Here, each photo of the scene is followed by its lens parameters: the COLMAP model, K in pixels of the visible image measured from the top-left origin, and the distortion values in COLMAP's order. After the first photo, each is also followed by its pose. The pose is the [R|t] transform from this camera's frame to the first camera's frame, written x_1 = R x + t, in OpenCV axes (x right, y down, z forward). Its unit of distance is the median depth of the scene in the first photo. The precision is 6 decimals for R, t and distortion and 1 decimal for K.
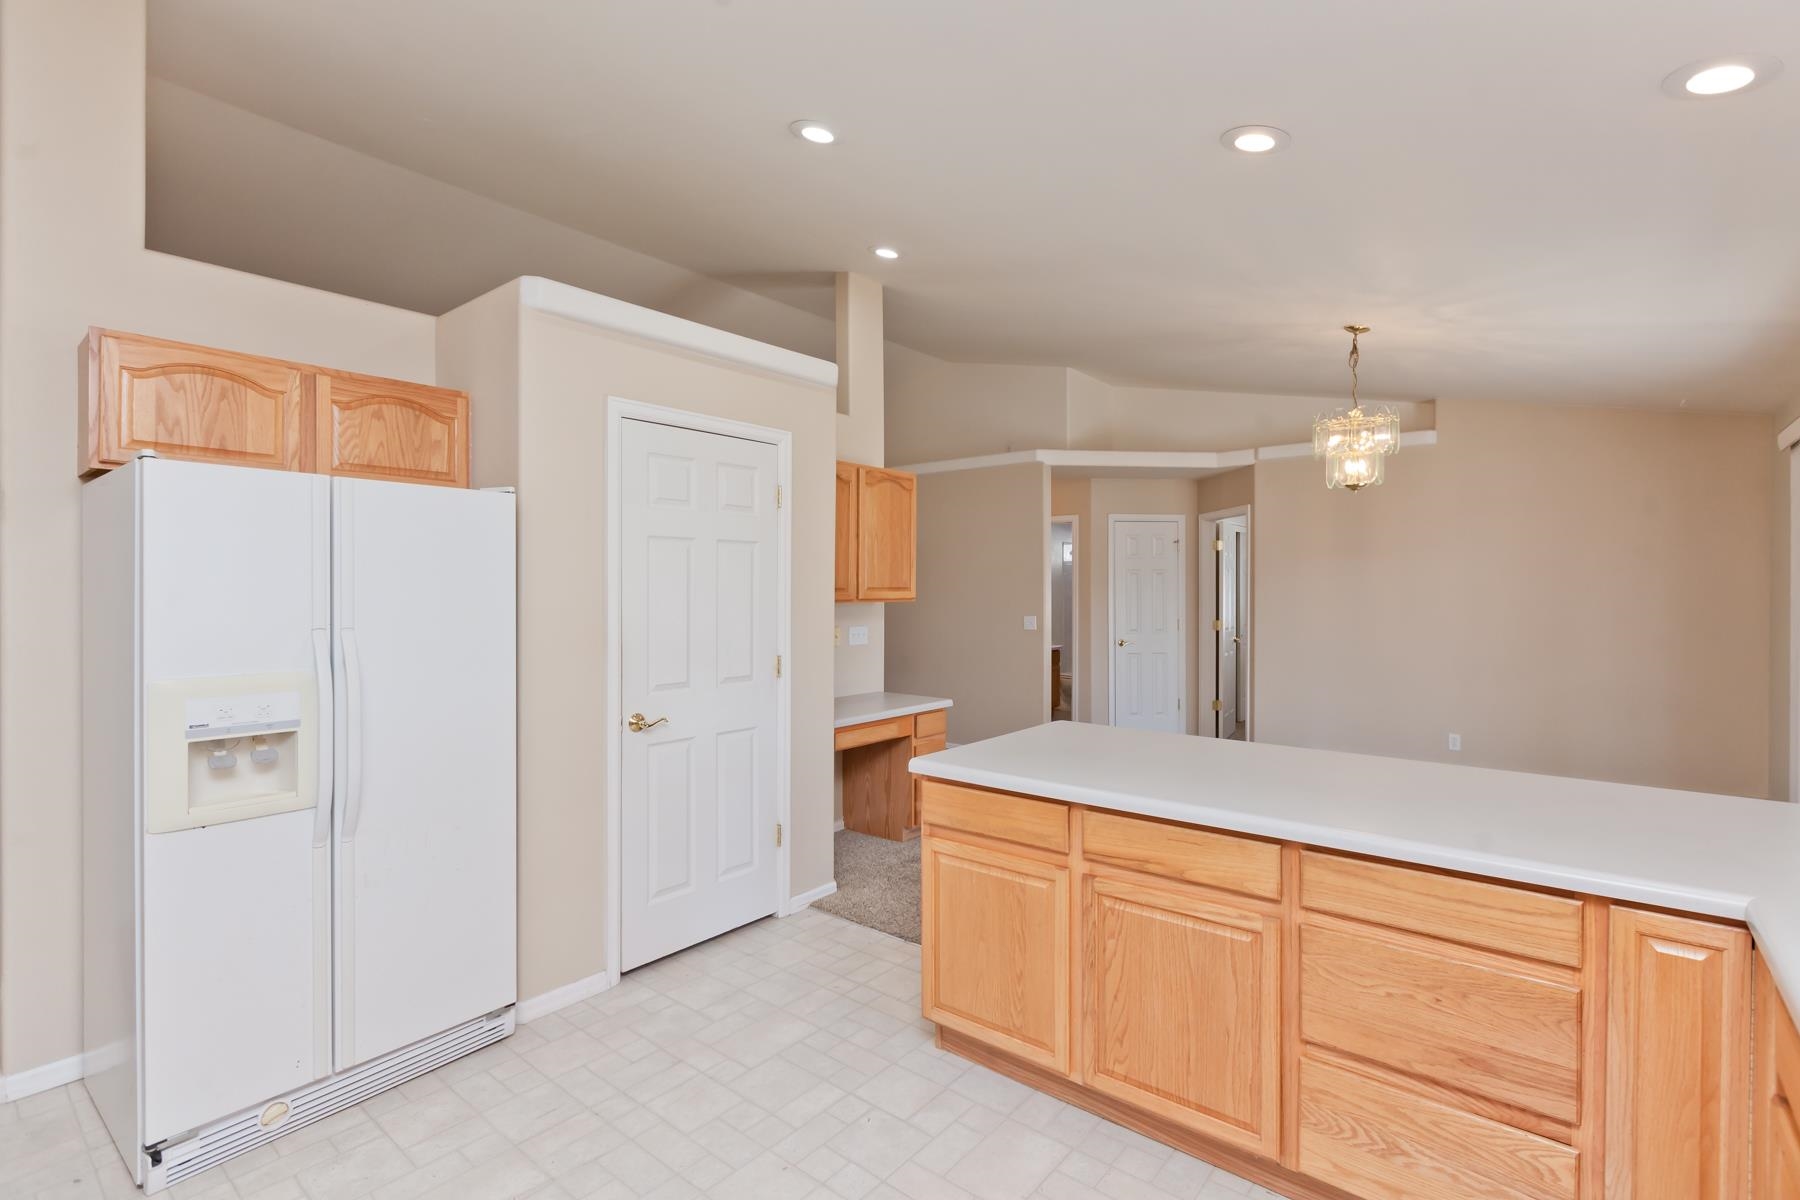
lens RADIAL K [[835.3, 0, 907.0], [0, 835.3, 594.3], [0, 0, 1]] dist [-0.001197, -0.002096]
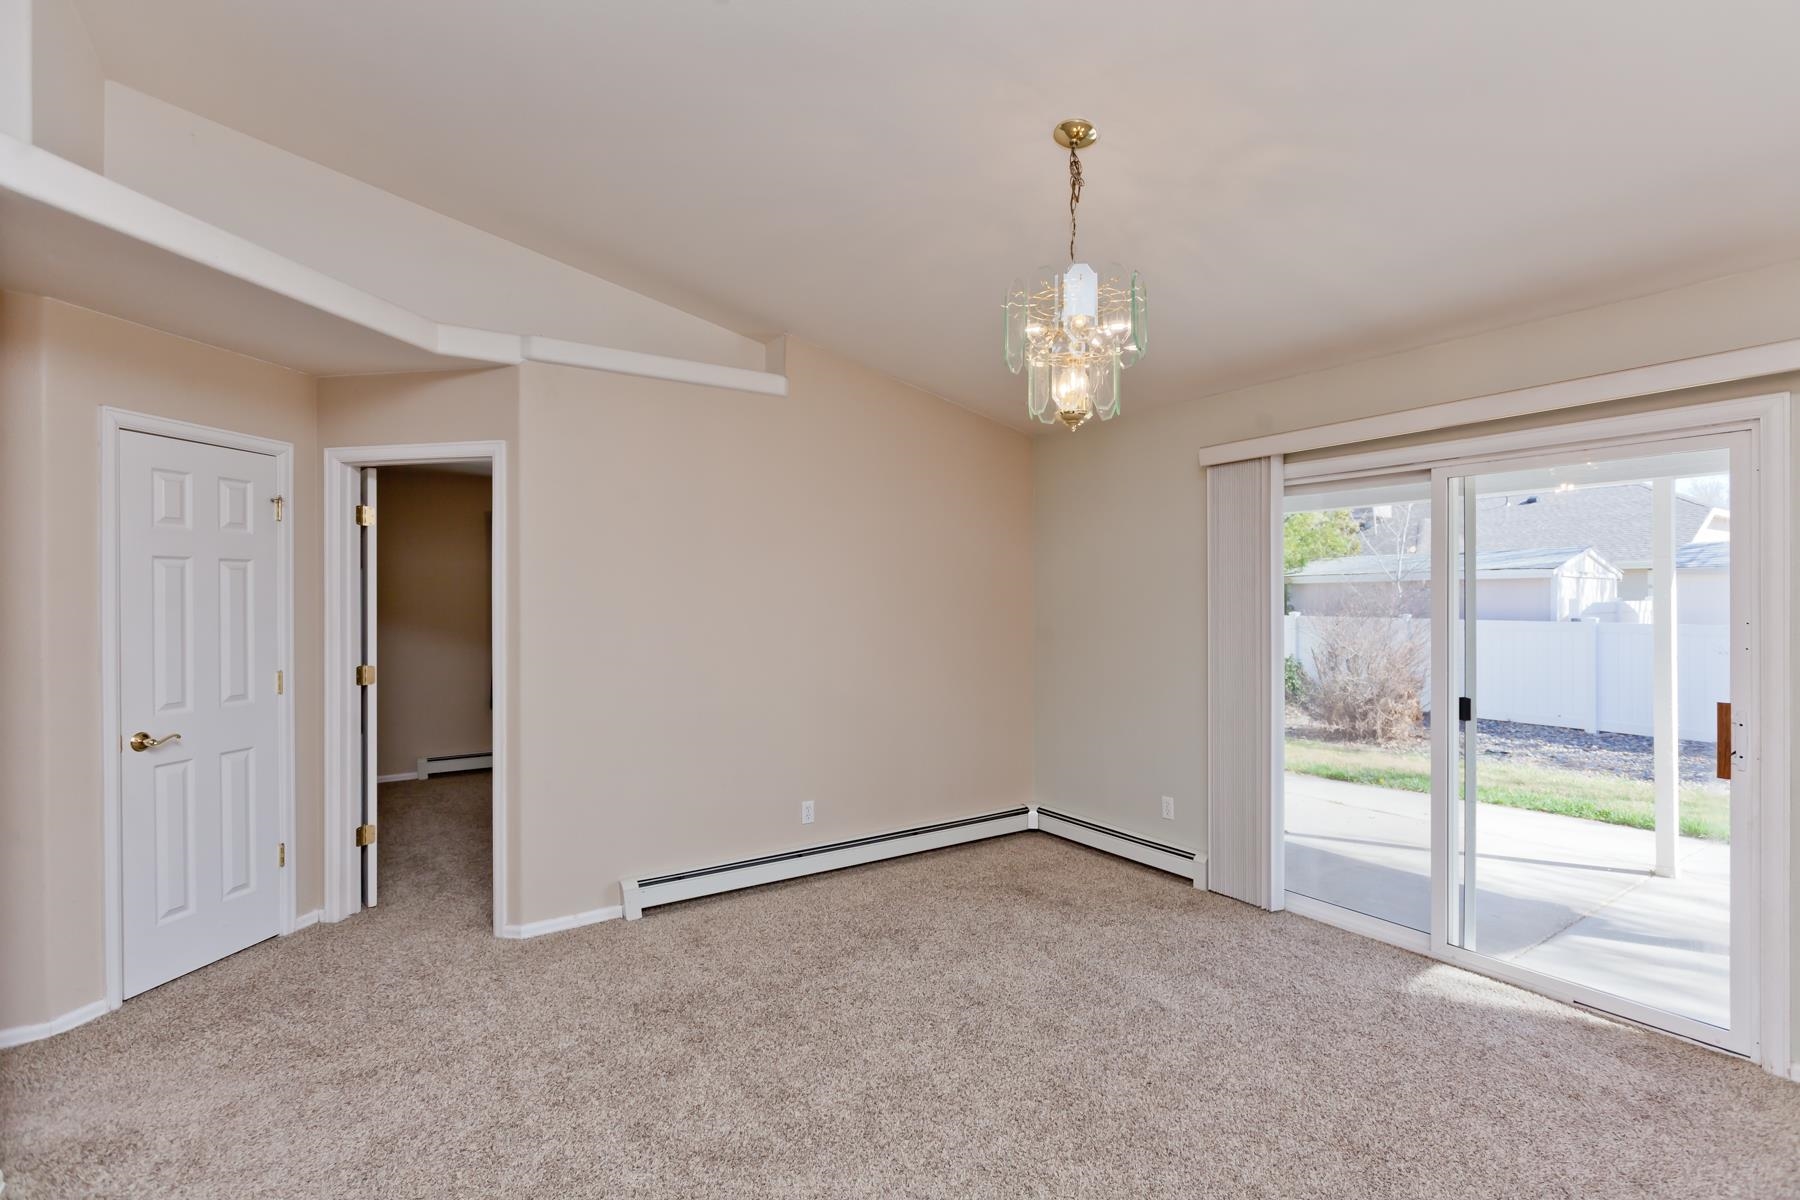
lens RADIAL K [[835.3, 0, 904.6], [0, 835.3, 588.6], [0, 0, 1]] dist [-0.001197, -0.002096]
pose [[0.280076, 0.009144, 0.959934, -0.056422], [0.007576, 0.999902, -0.011735, -0.022033], [-0.959948, 0.010559, 0.279980, 1.851796]]
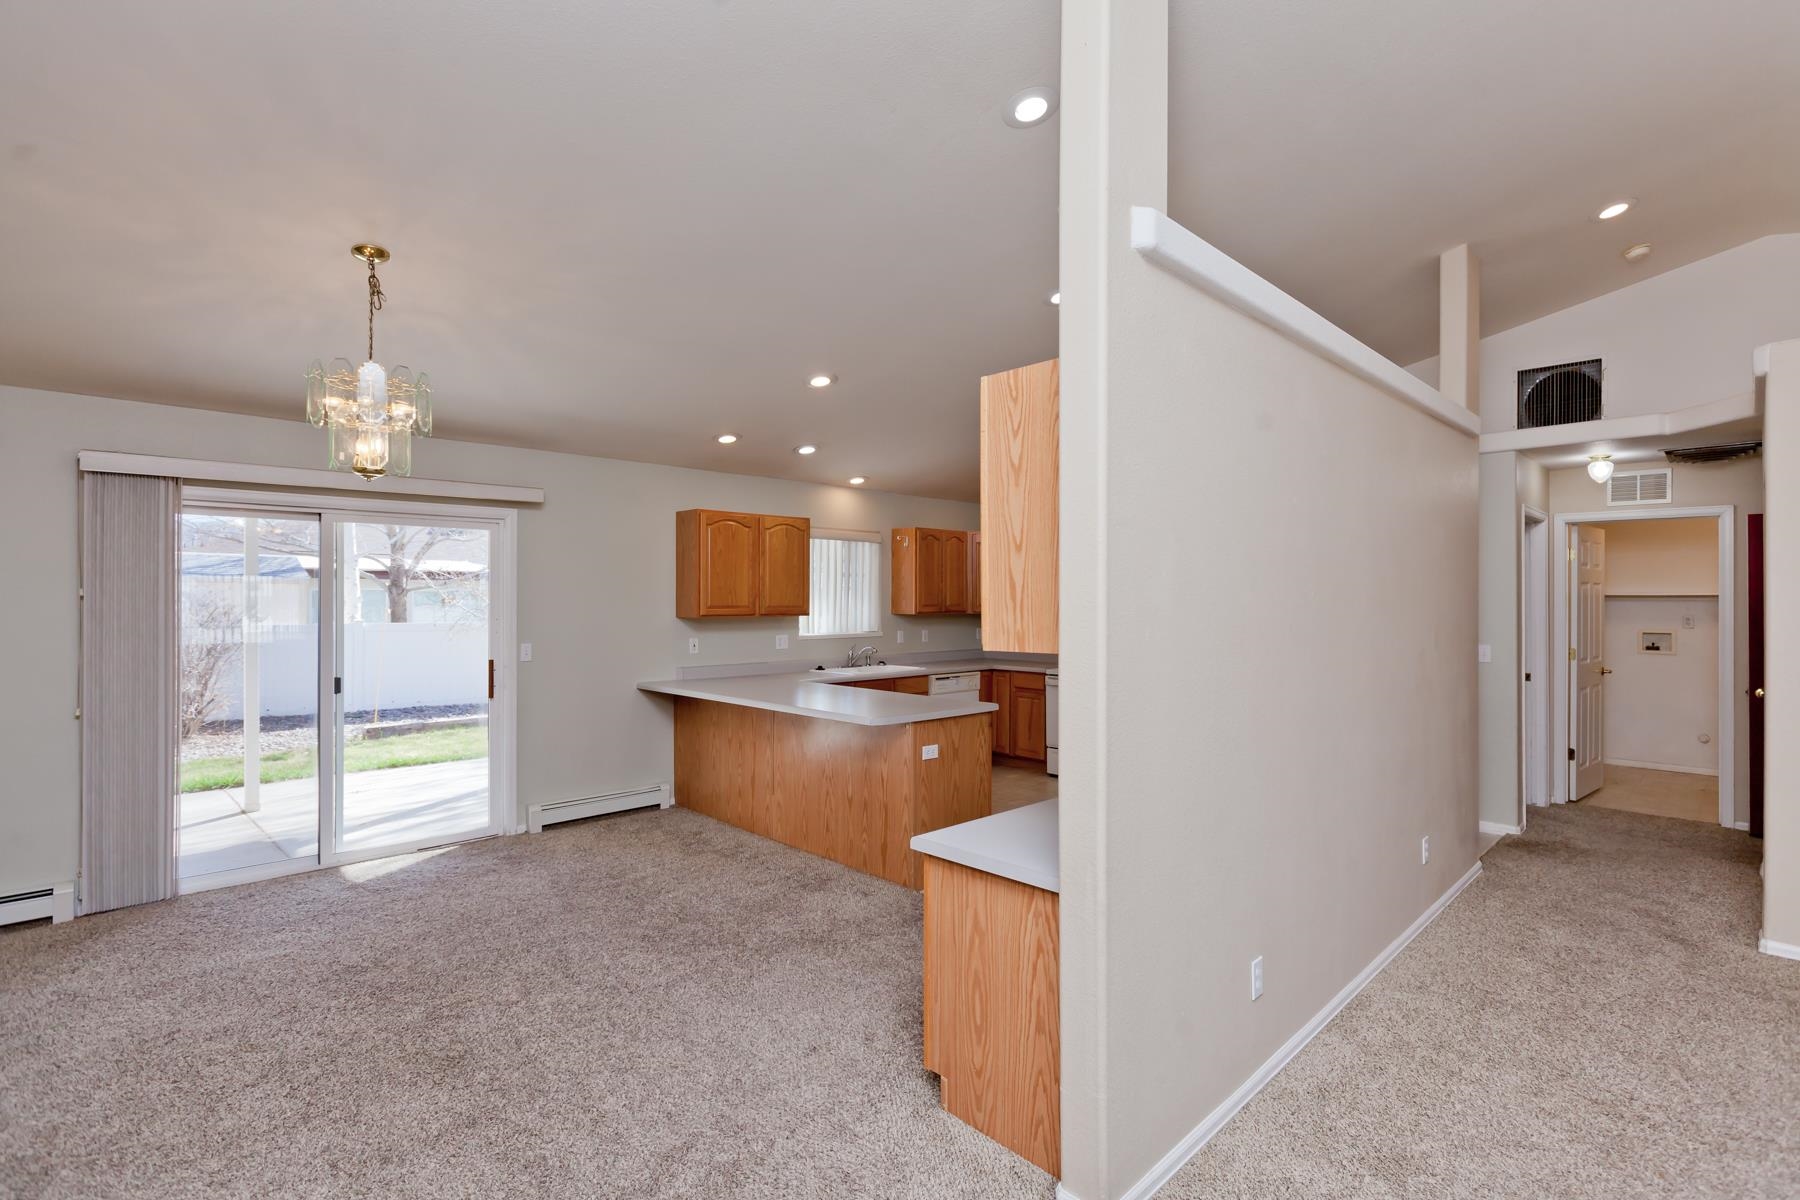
lens RADIAL K [[835.3, 0, 908.9], [0, 835.3, 593.6], [0, 0, 1]] dist [-0.001197, -0.002096]
pose [[-0.994099, -0.002480, 0.108451, -0.010010], [-0.002248, 0.999995, 0.002257, -0.057148], [-0.108456, 0.002000, -0.994099, 3.212640]]
